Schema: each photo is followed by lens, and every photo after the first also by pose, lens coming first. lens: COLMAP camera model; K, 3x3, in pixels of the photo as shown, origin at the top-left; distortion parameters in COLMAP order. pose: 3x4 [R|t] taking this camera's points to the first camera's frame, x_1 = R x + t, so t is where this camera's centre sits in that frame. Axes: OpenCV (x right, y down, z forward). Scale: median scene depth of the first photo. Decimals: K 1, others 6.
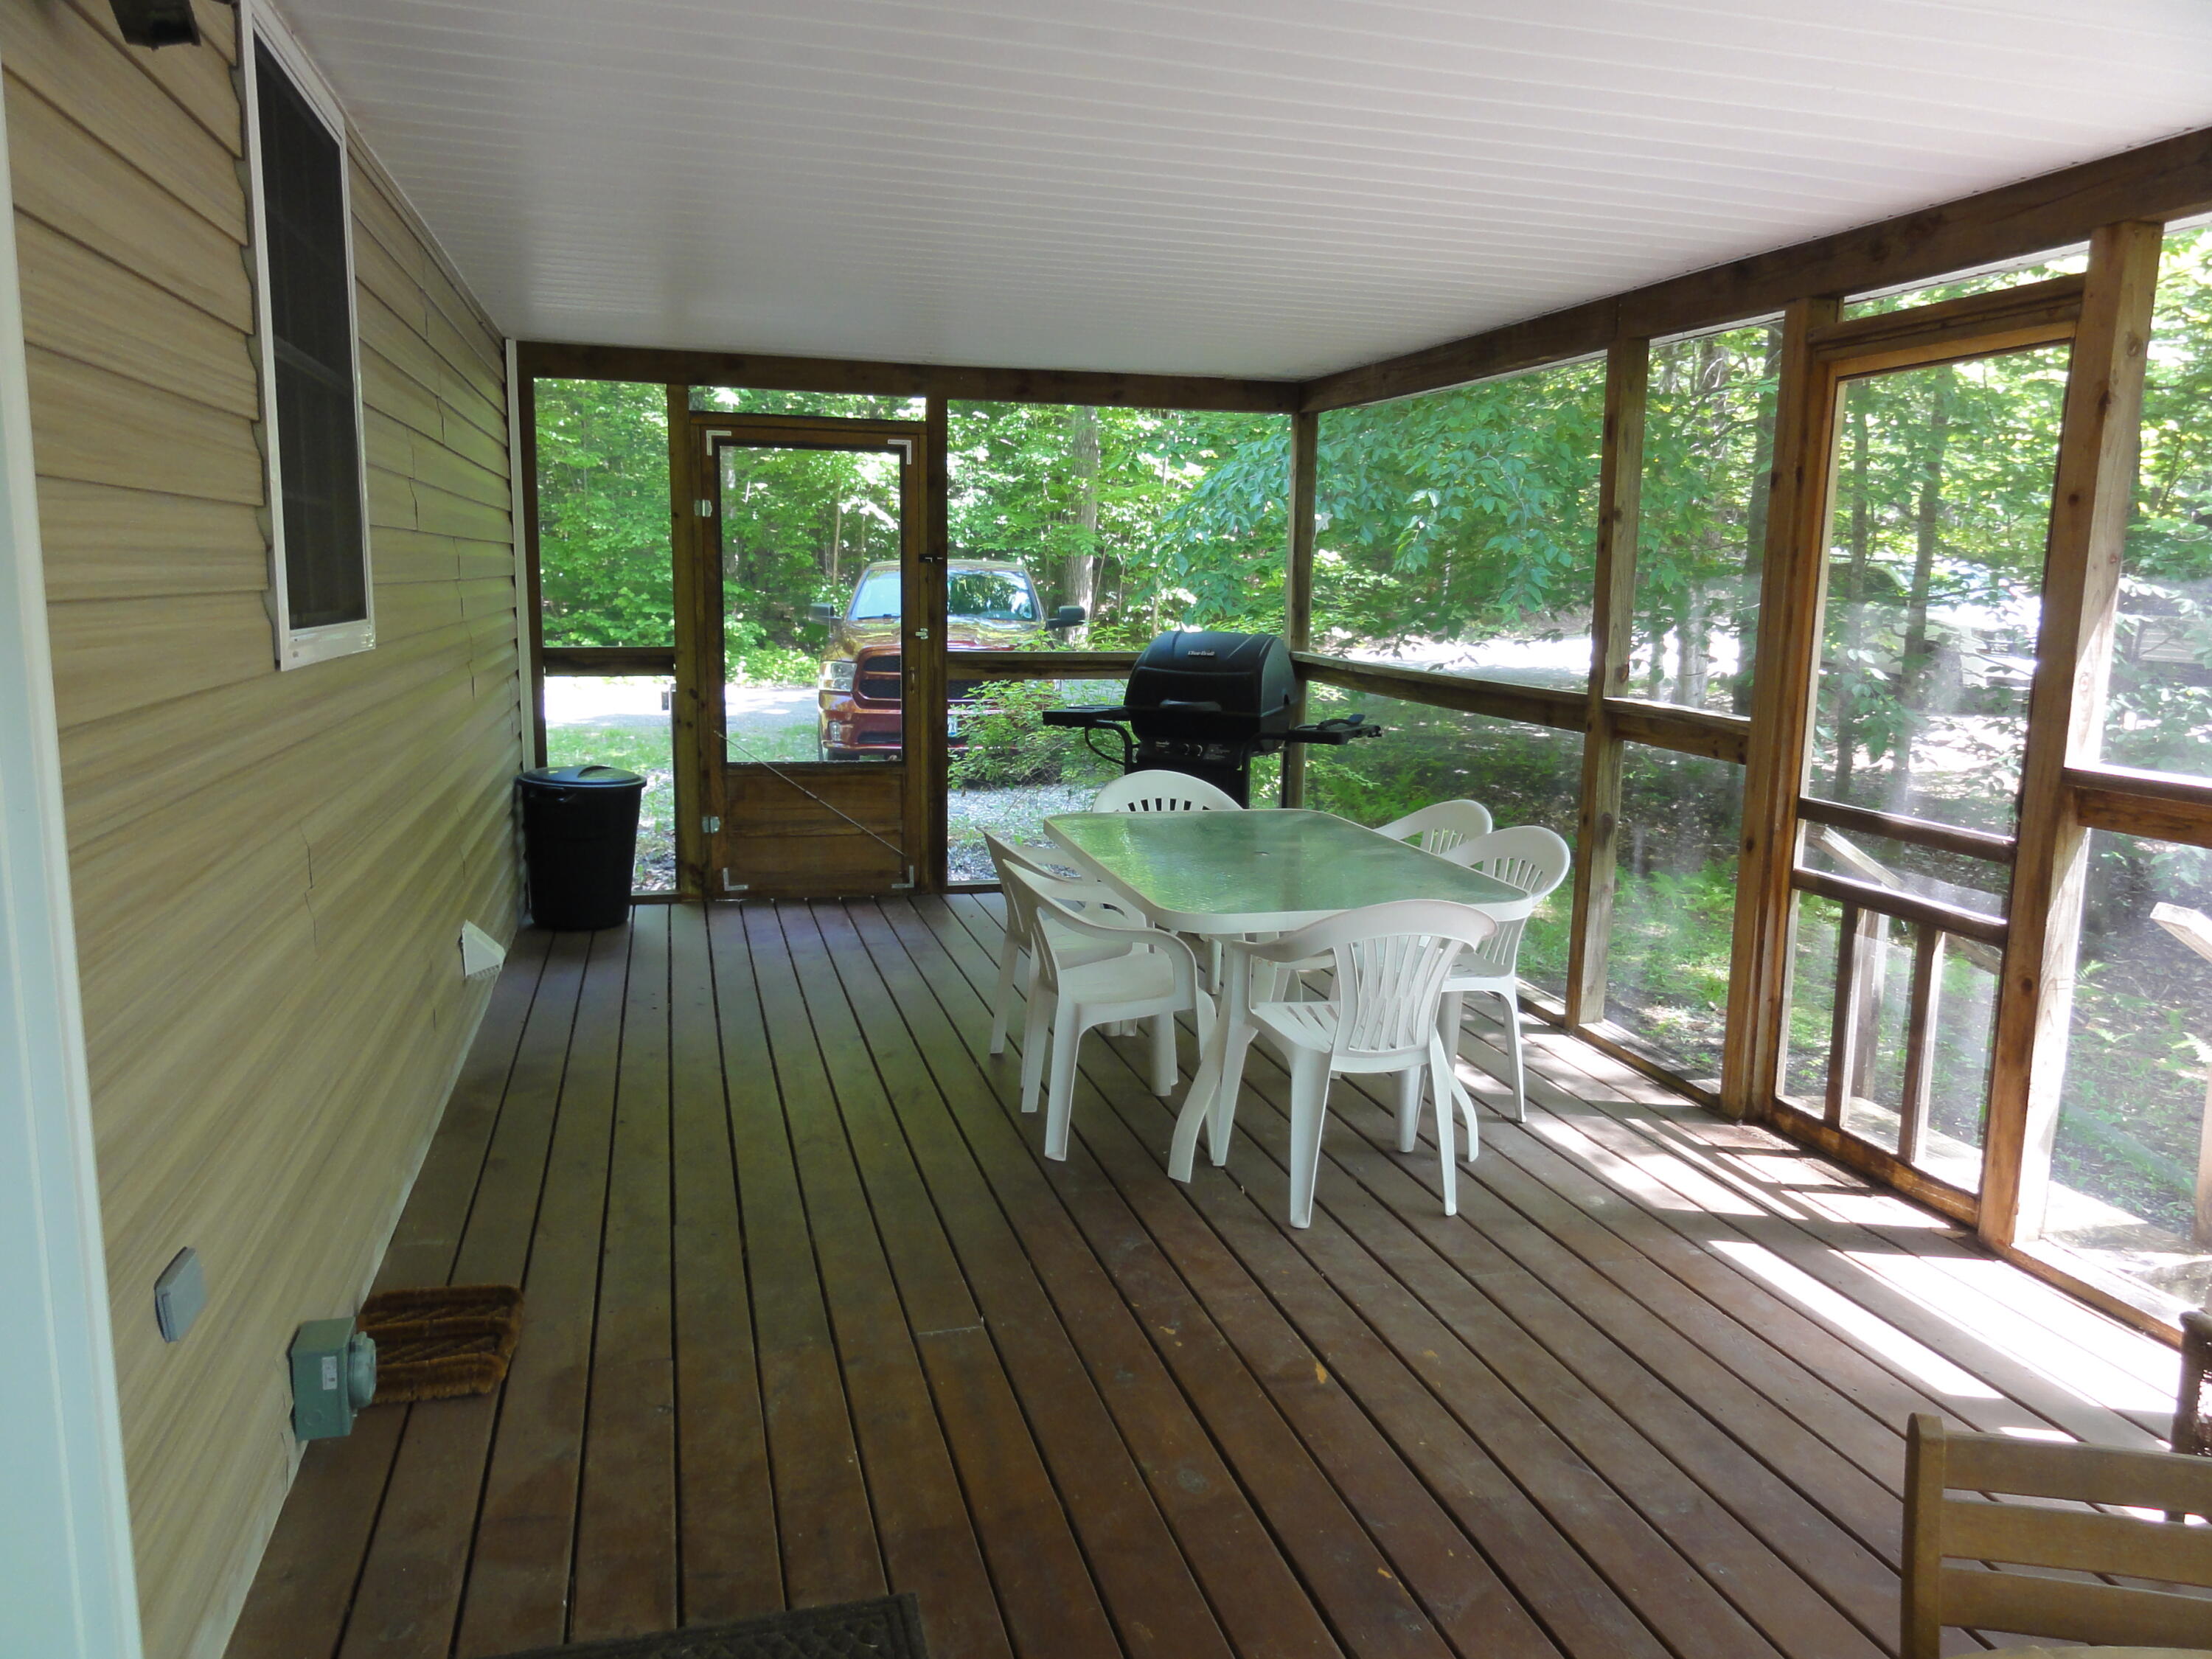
lens RADIAL K [[1538.2, 0, 1112.2], [0, 1538.2, 823.5], [0, 0, 1]] dist [-0.010544, 0.003351]
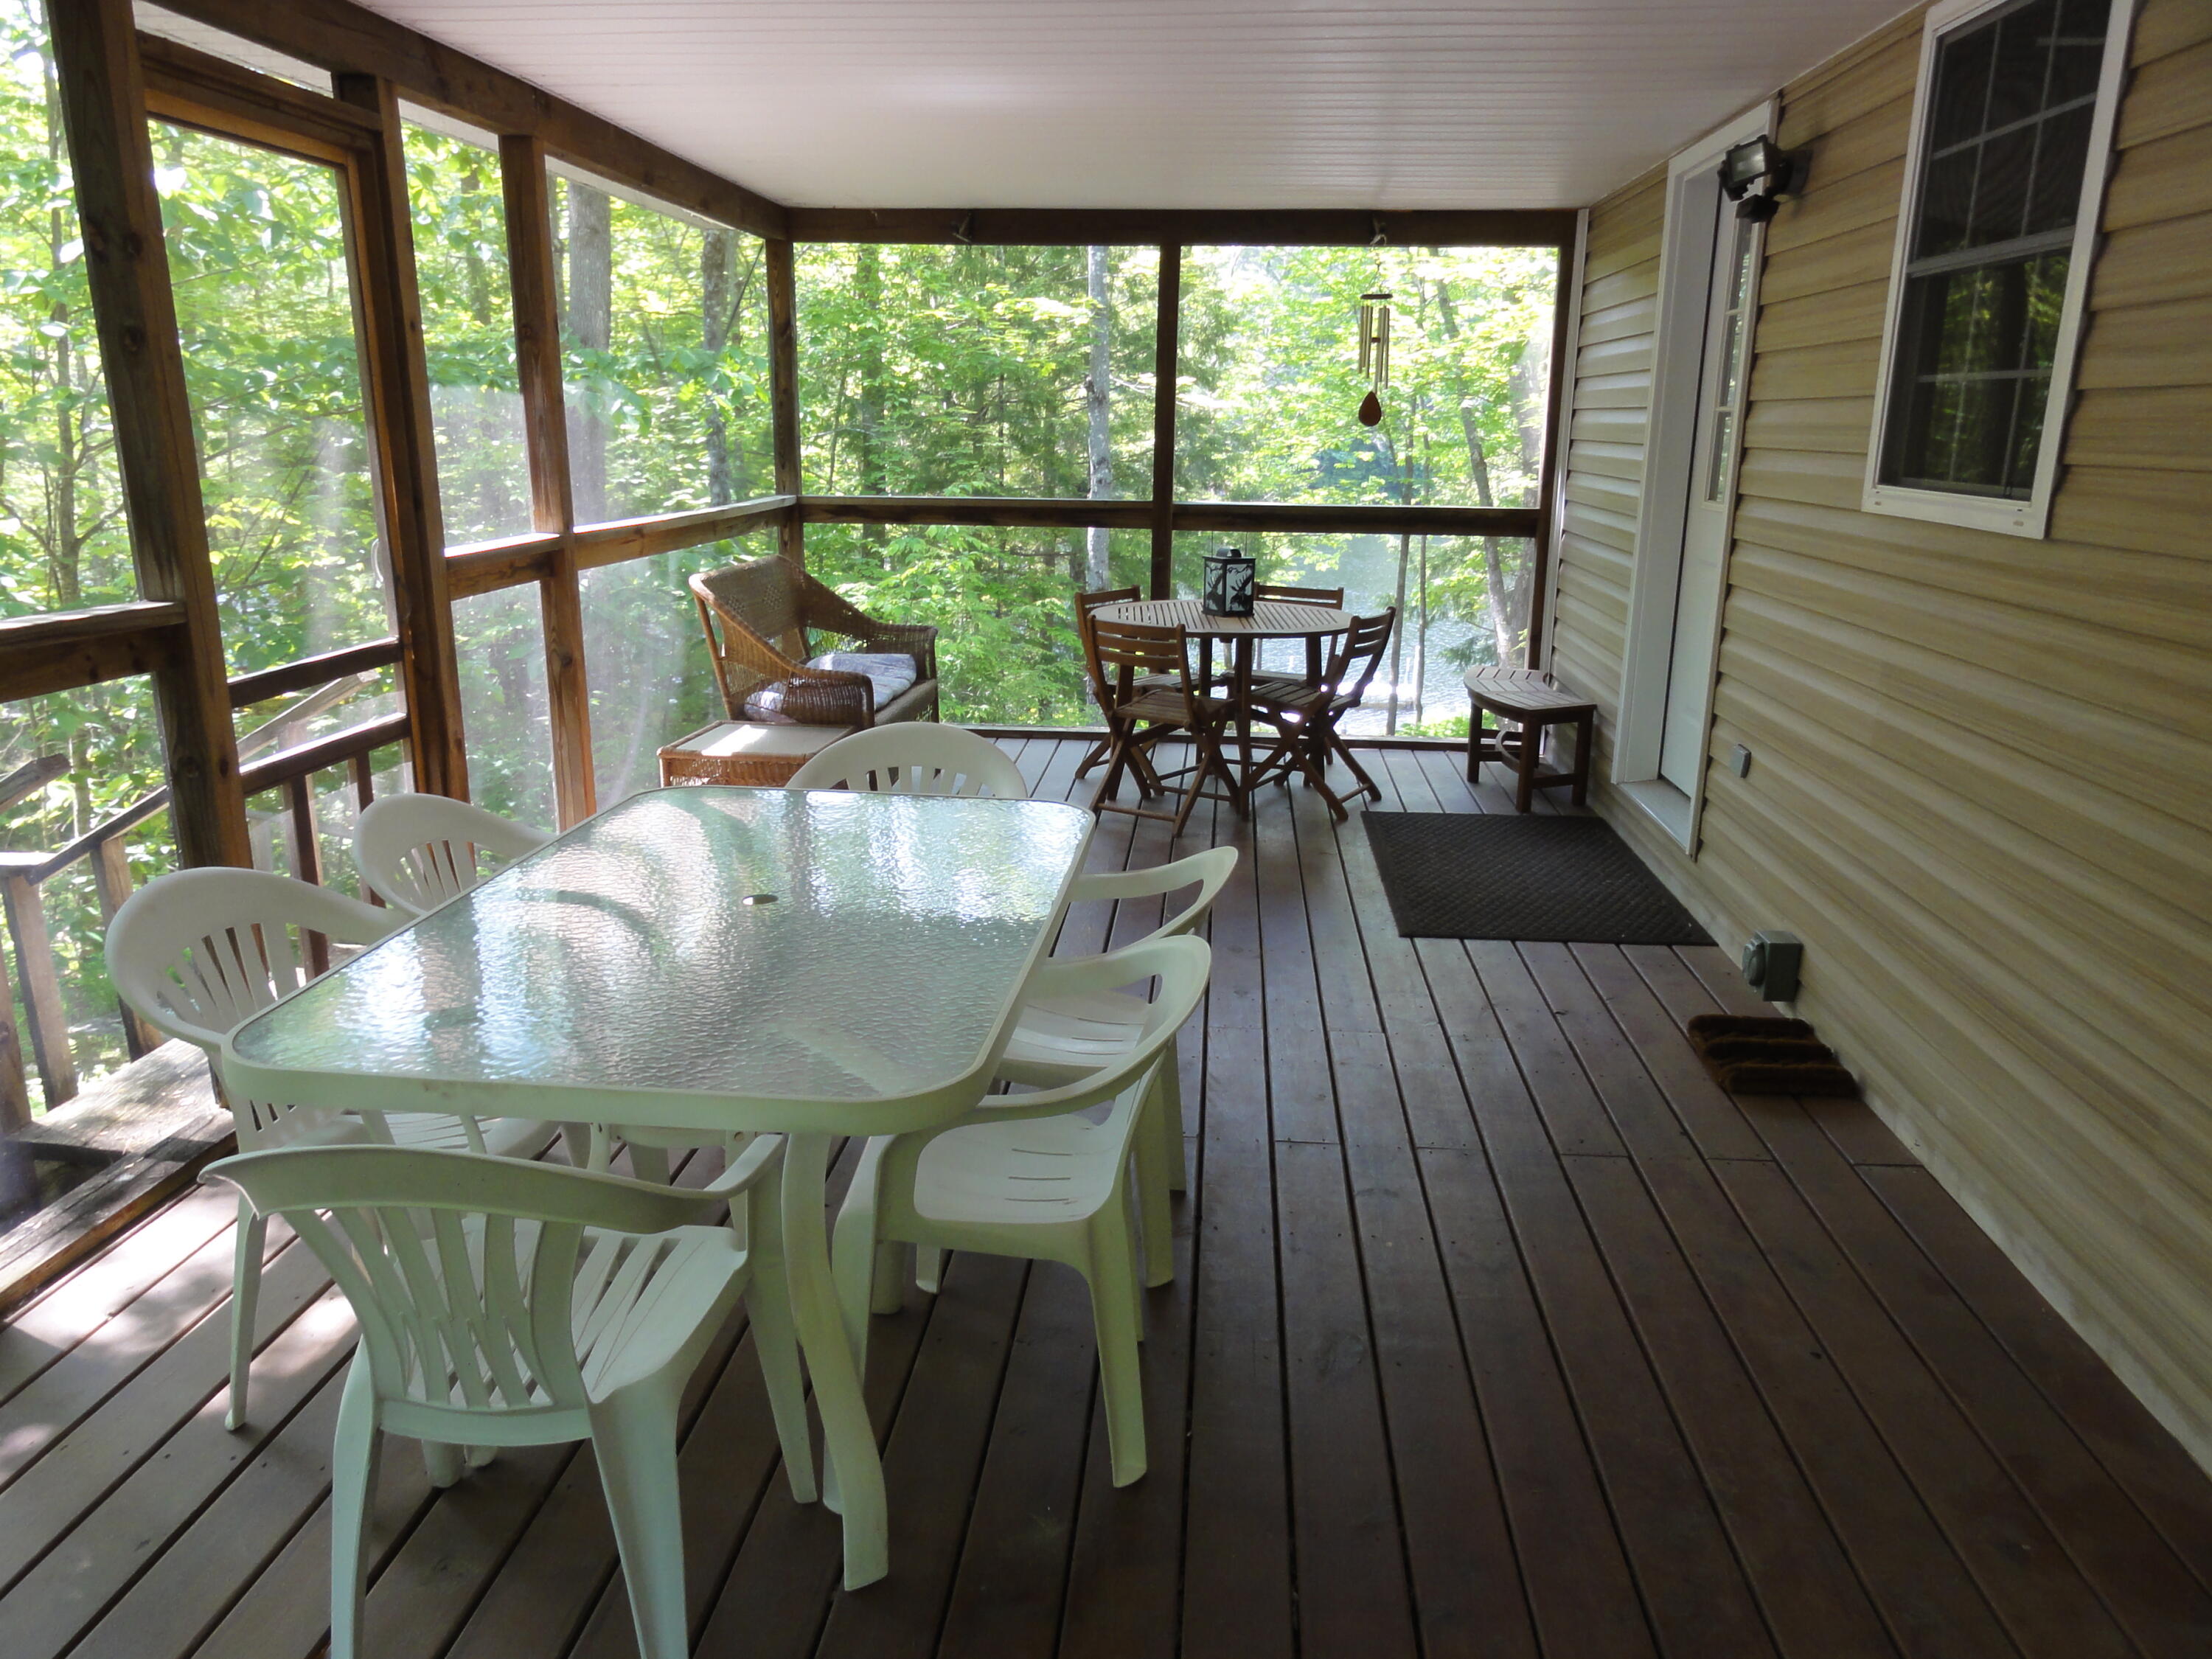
lens RADIAL K [[1538.2, 0, 1114.0], [0, 1538.2, 839.3], [0, 0, 1]] dist [-0.010544, 0.003351]
pose [[-0.939499, -0.121519, 0.320272, -0.289613], [0.021409, 0.912304, 0.408954, -0.318848], [-0.341881, 0.391069, -0.854507, 1.955283]]
